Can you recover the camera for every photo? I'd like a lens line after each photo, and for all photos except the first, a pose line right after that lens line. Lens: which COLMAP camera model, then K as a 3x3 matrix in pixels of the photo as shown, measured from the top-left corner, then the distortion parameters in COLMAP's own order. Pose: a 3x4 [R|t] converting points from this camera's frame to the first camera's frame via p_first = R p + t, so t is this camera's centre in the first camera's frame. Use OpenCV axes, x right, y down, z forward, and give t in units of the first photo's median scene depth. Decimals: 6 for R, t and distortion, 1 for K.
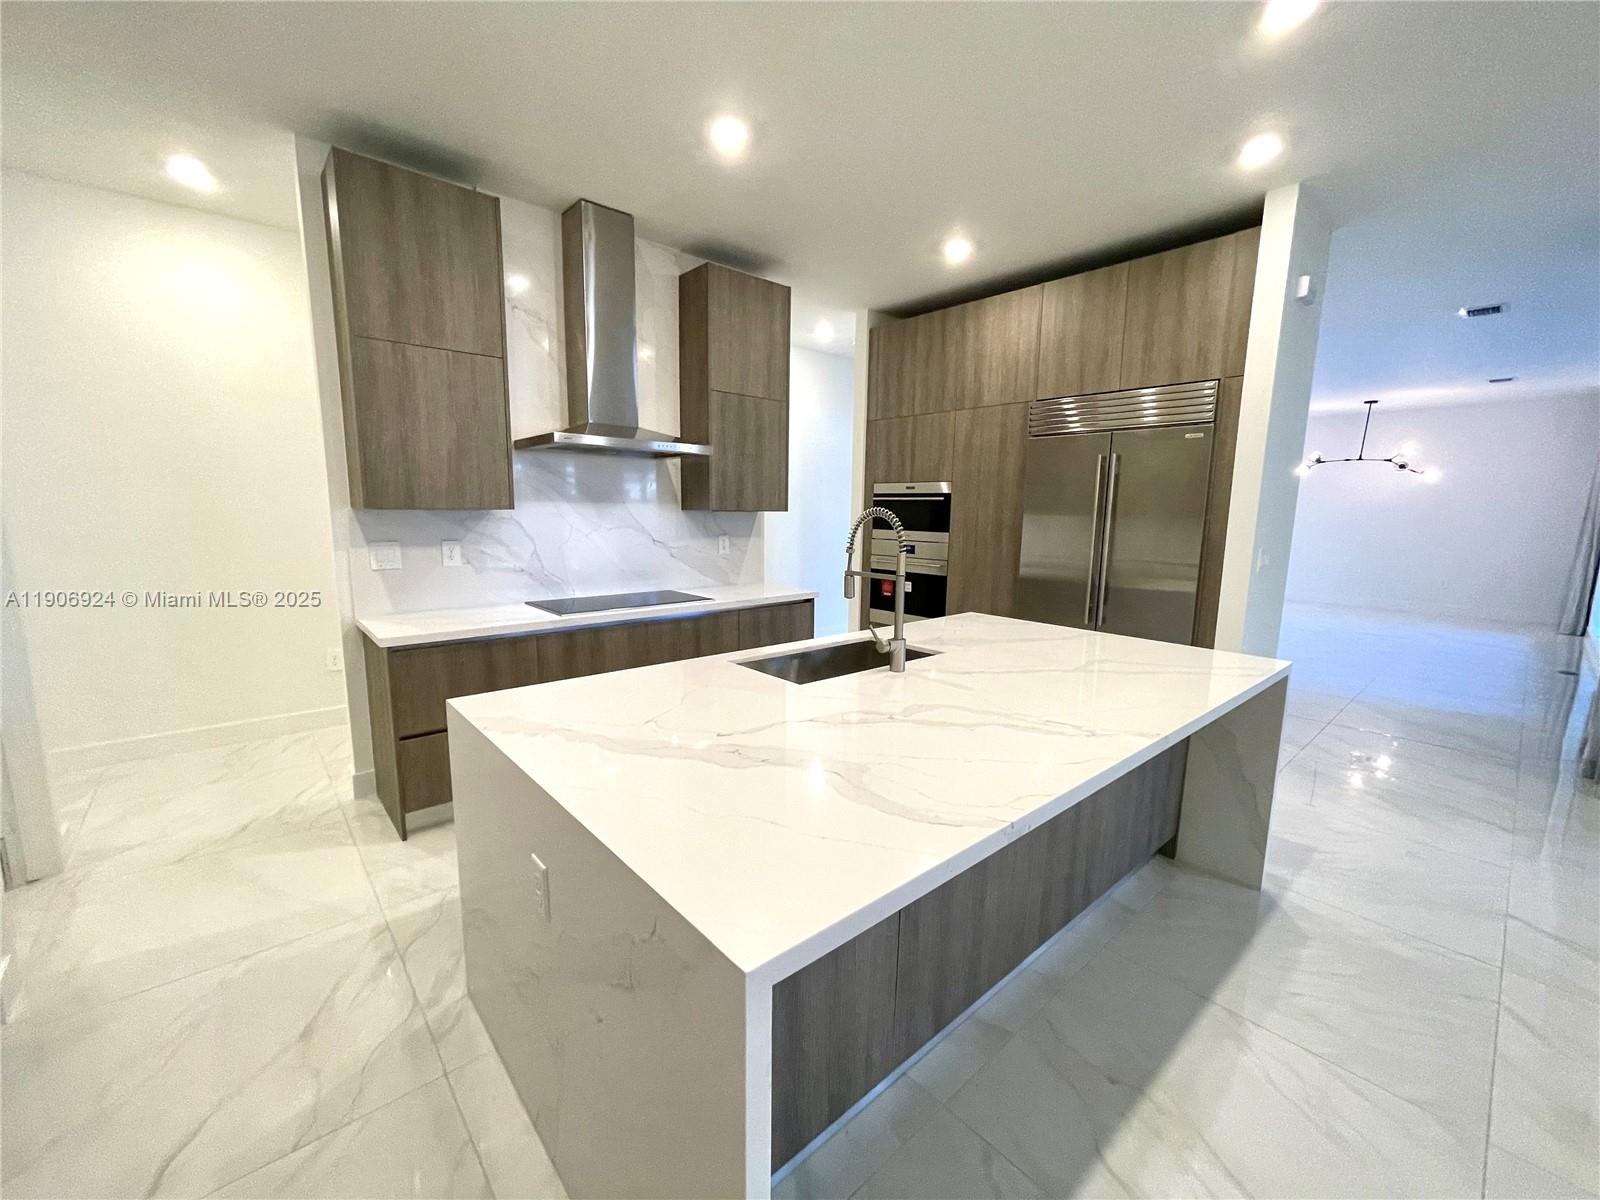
lens RADIAL K [[646.5, 0, 805.5], [0, 646.5, 604.4], [0, 0, 1]] dist [0.000432, 0.000011]
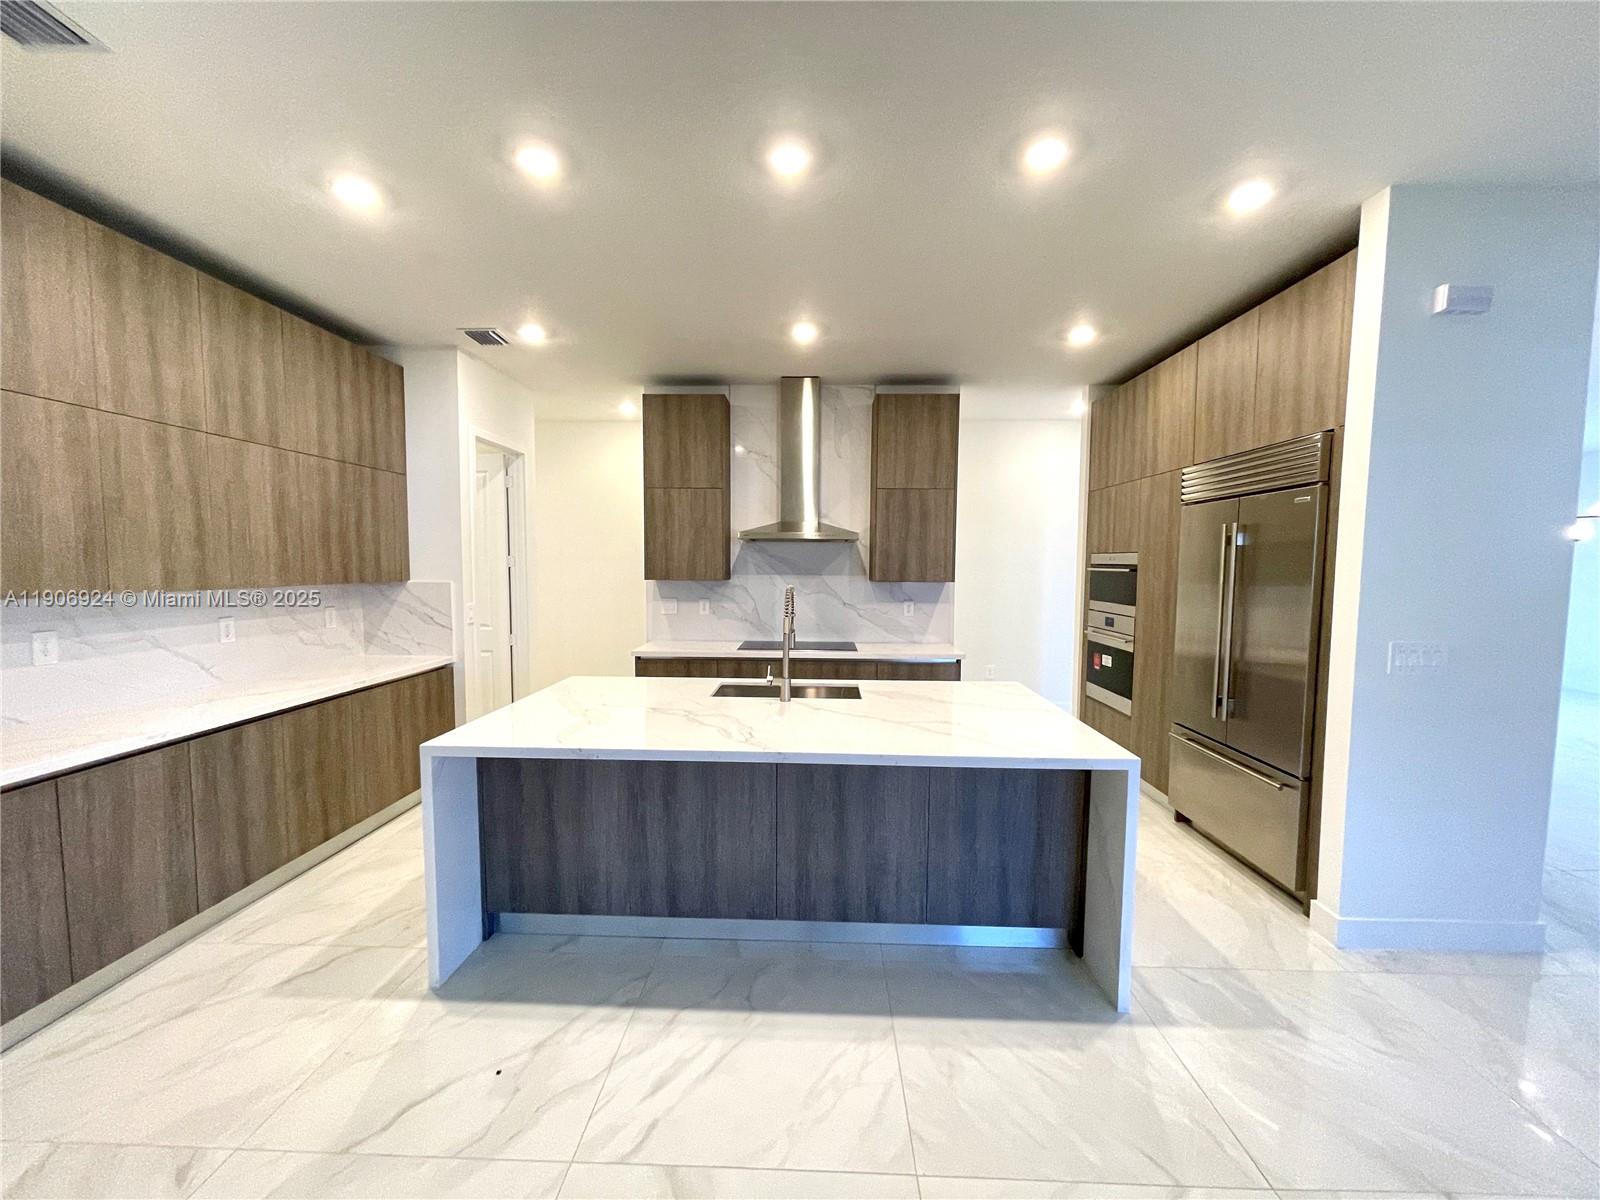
lens RADIAL K [[644.8, 0, 800.0], [0, 644.8, 600.0], [0, 0, 1]] dist [0.001785, -0.000204]
pose [[0.724349, 0.032028, -0.688689, 0.630702], [-0.100079, 0.993225, -0.059069, -0.019693], [0.682131, 0.111710, 0.722647, -0.010434]]
